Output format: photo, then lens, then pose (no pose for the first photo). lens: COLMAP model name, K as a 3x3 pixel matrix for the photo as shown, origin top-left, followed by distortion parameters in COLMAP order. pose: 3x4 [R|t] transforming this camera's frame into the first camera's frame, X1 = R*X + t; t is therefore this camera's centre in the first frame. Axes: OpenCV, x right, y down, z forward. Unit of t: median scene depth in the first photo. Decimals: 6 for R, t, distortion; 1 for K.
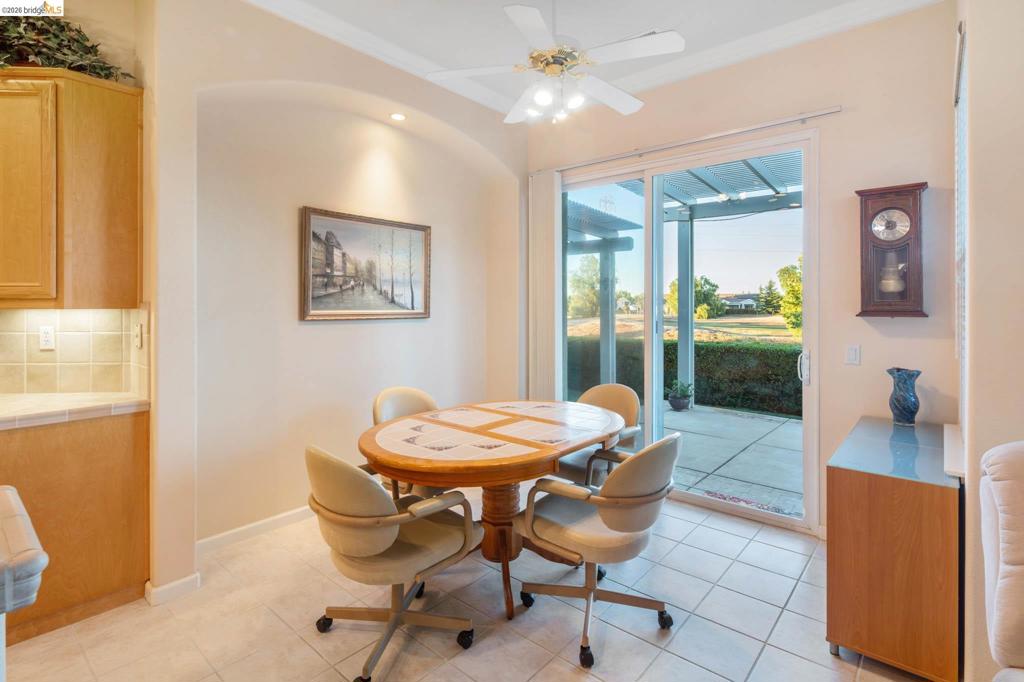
lens RADIAL K [[497.4, 0, 519.3], [0, 497.4, 302.0], [0, 0, 1]] dist [0.004167, -0.005069]
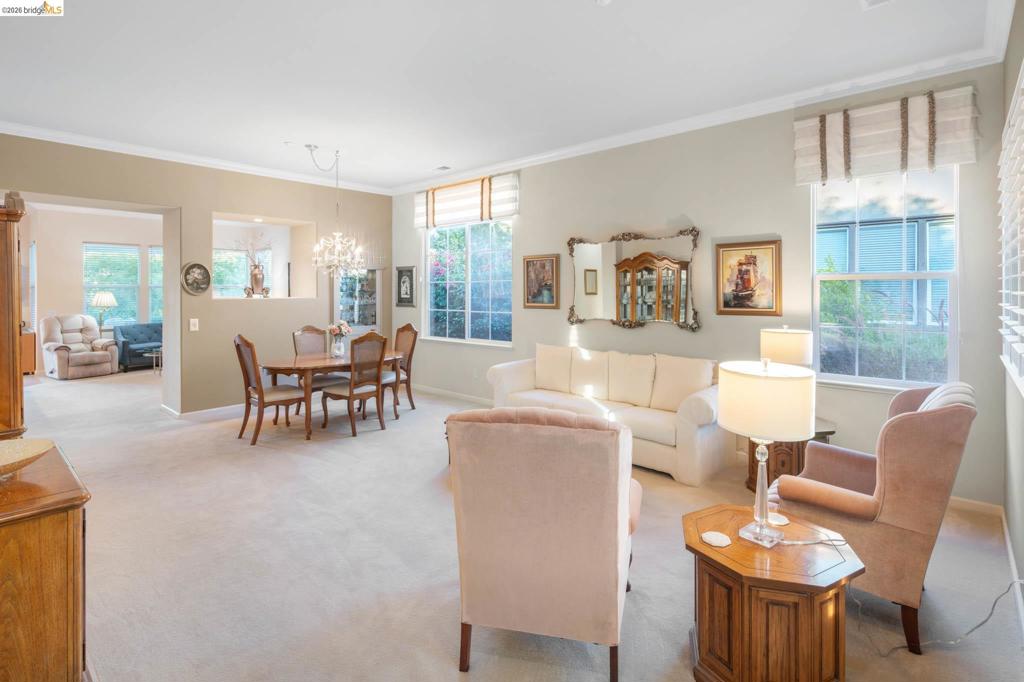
lens RADIAL K [[497.4, 0, 513.0], [0, 497.4, 291.4], [0, 0, 1]] dist [0.004167, -0.005069]
pose [[0.029802, -0.001830, 0.999554, -2.760175], [0.001490, 0.999997, 0.001786, -0.038438], [-0.999555, 0.001436, 0.029805, -2.756920]]
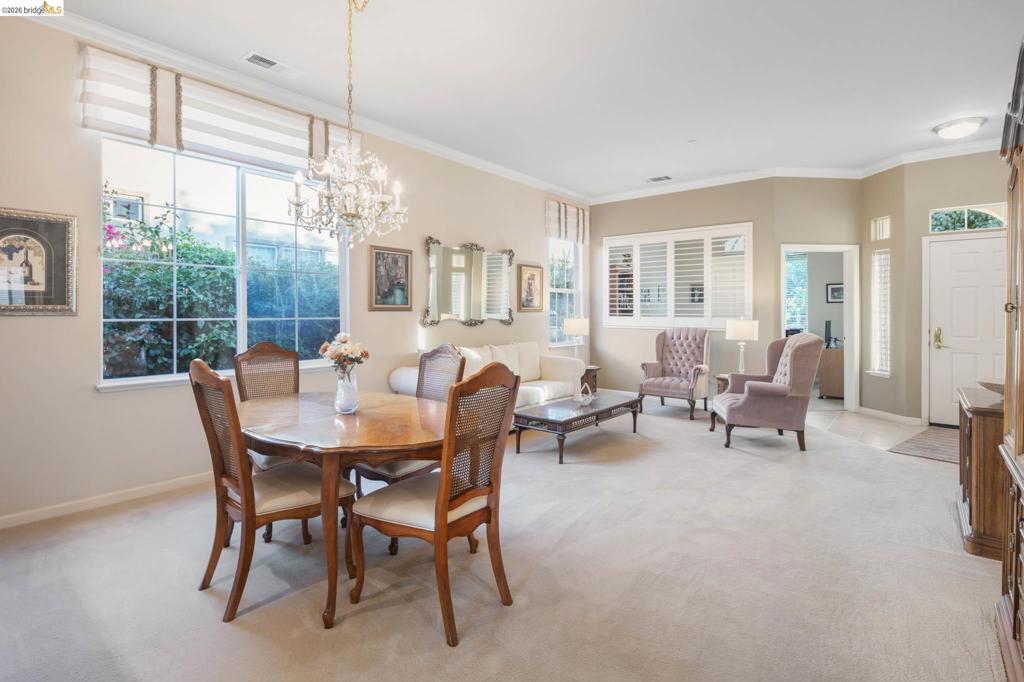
lens RADIAL K [[497.4, 0, 509.9], [0, 497.4, 314.2], [0, 0, 1]] dist [0.004167, -0.005069]
pose [[-0.999857, -0.003644, -0.016488, -0.943233], [-0.003721, 0.999982, 0.004632, 0.044663], [0.016471, 0.004693, -0.999853, -0.906230]]
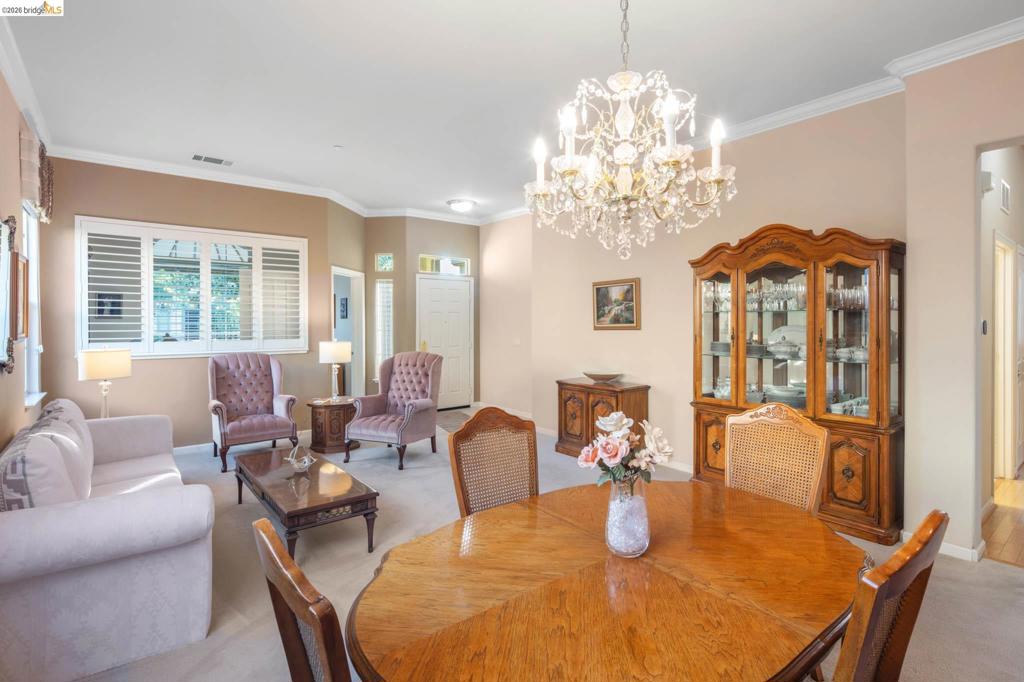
lens RADIAL K [[497.4, 0, 511.1], [0, 497.4, 315.8], [0, 0, 1]] dist [0.004167, -0.005069]
pose [[-0.183158, -0.012132, -0.983009, -0.041767], [0.001776, 0.999918, -0.012672, -0.007105], [0.983082, -0.004067, -0.183122, -1.964913]]
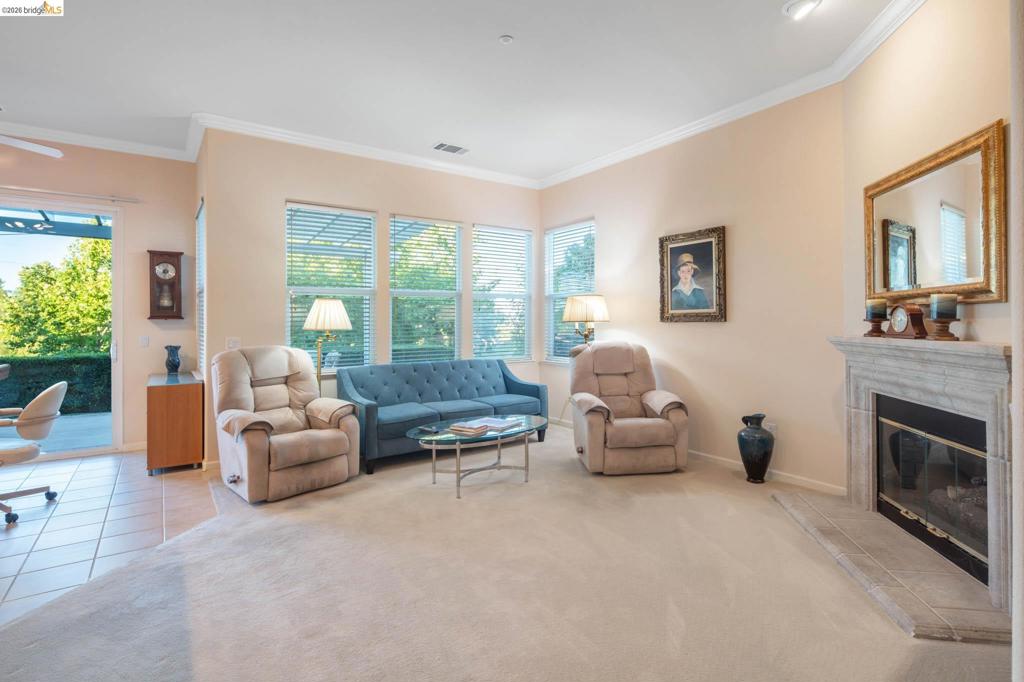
lens RADIAL K [[497.4, 0, 513.9], [0, 497.4, 318.7], [0, 0, 1]] dist [0.004167, -0.005069]
pose [[0.244305, 0.004661, 0.969687, -0.797720], [0.004610, 0.999972, -0.005968, 0.046204], [-0.969687, 0.005928, 0.244277, -0.779437]]
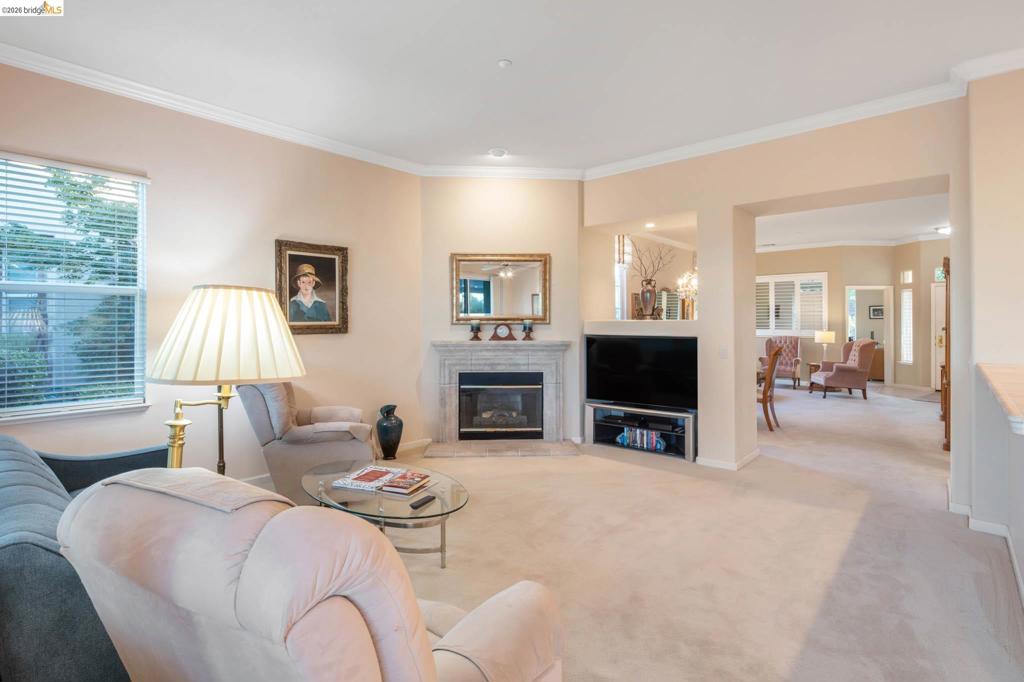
lens RADIAL K [[497.4, 0, 507.6], [0, 497.4, 319.5], [0, 0, 1]] dist [0.004167, -0.005069]
pose [[-0.999730, 0.000140, 0.023236, 0.343514], [0.000002, 0.999982, -0.005948, 0.009104], [-0.023236, -0.005947, -0.999712, 0.792820]]
